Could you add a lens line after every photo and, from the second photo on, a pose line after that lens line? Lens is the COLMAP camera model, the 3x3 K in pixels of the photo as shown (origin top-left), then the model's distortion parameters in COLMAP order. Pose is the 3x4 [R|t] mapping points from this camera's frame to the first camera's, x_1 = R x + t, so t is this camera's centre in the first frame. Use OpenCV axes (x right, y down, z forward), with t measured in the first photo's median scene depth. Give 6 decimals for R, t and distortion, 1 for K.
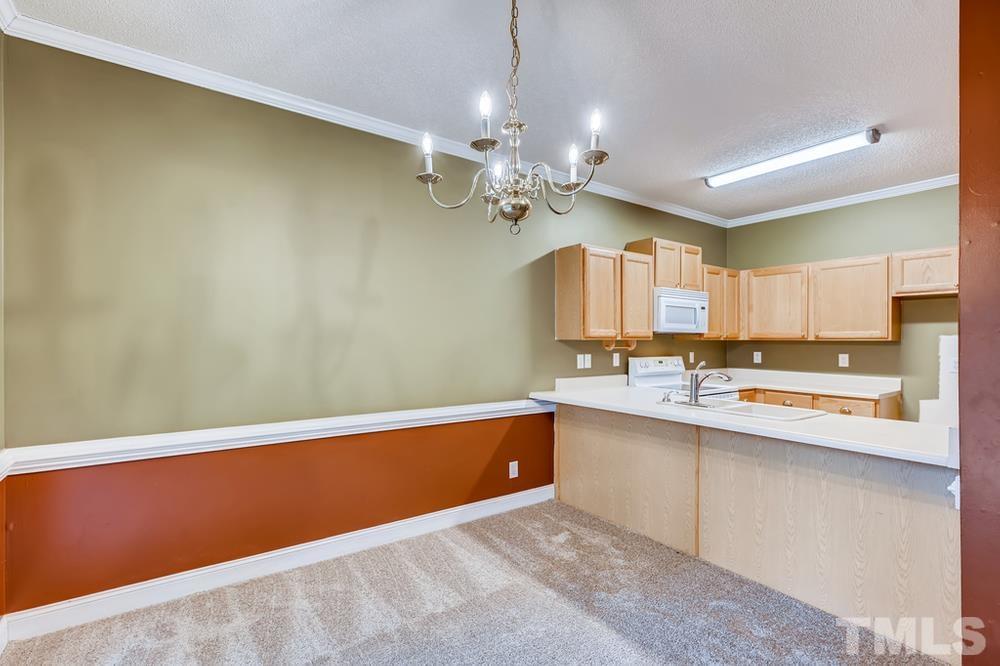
lens RADIAL K [[460.9, 0, 497.0], [0, 460.9, 334.4], [0, 0, 1]] dist [0.000742, -0.000667]
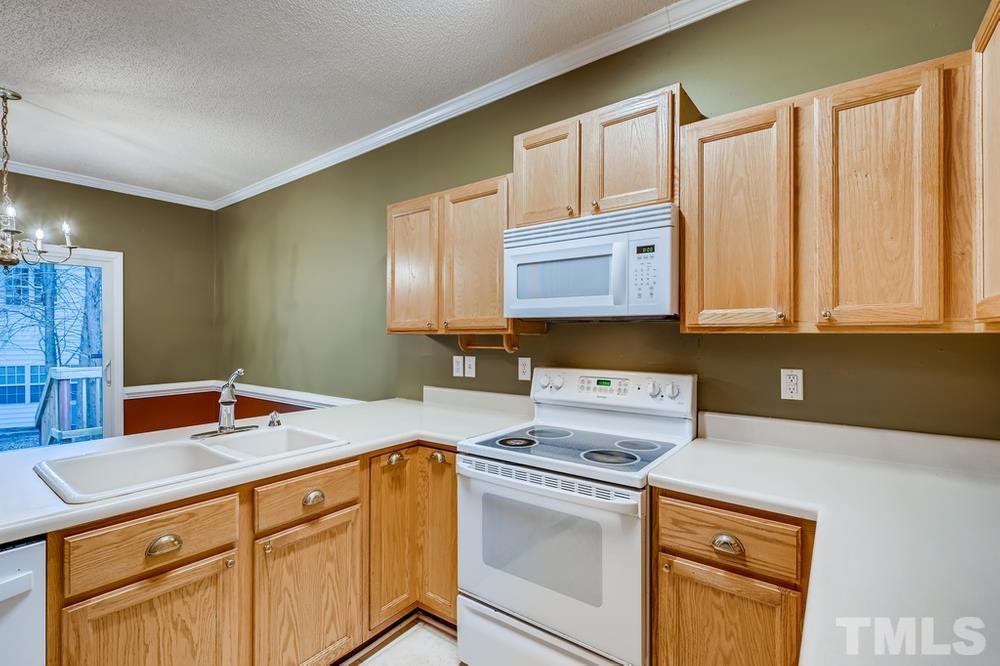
lens RADIAL K [[460.9, 0, 502.6], [0, 460.9, 335.1], [0, 0, 1]] dist [0.000742, -0.000667]
pose [[0.299716, -0.004106, -0.954020, 0.799009], [0.009583, 0.999953, -0.001294, 0.012986], [0.953980, -0.008755, 0.299741, 0.802138]]
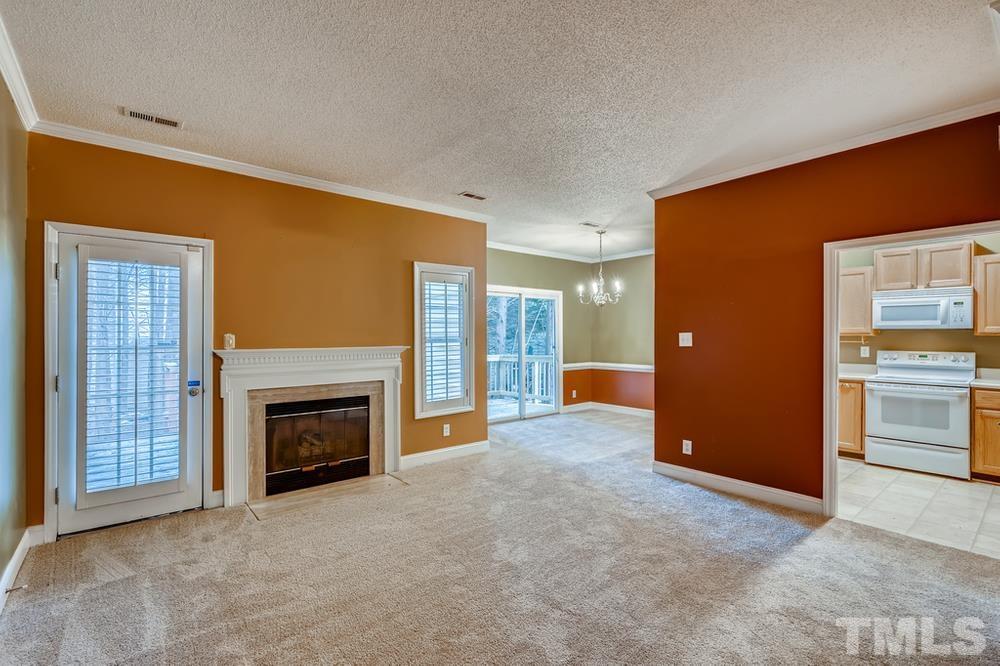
lens RADIAL K [[460.9, 0, 496.5], [0, 460.9, 335.3], [0, 0, 1]] dist [0.000742, -0.000667]
pose [[0.075636, -0.009008, -0.997095, 1.413836], [0.005708, 0.999947, -0.008601, 0.015125], [0.997119, -0.005041, 0.075683, -0.075350]]
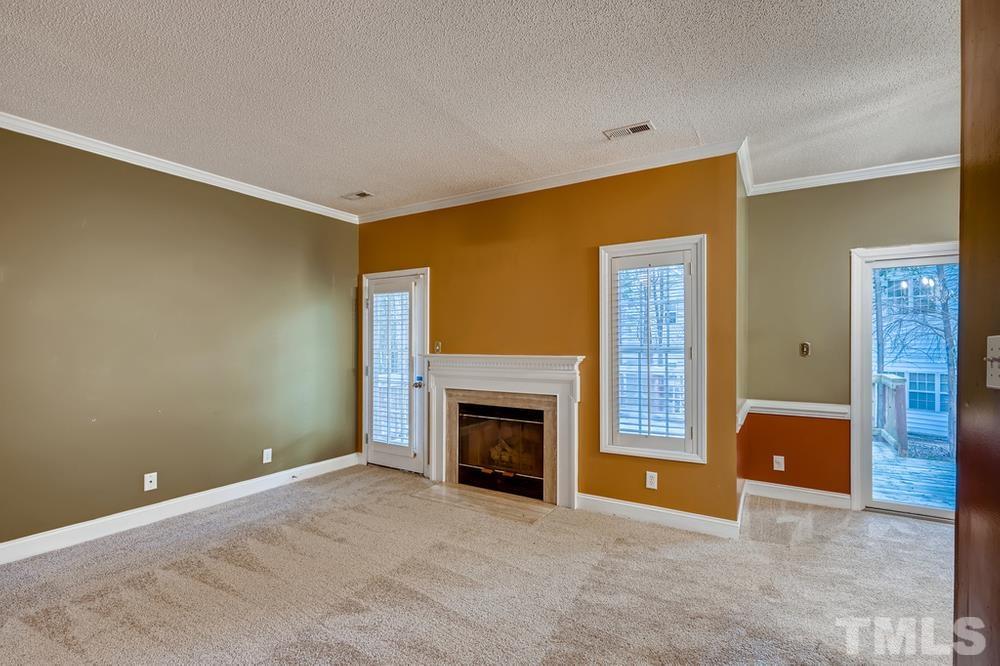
lens RADIAL K [[460.9, 0, 494.7], [0, 460.9, 339.9], [0, 0, 1]] dist [0.000742, -0.000667]
pose [[-0.922213, -0.009462, -0.386566, 0.794590], [-0.006205, 0.999934, -0.009672, 0.009005], [0.386632, -0.006521, -0.922211, 0.534366]]
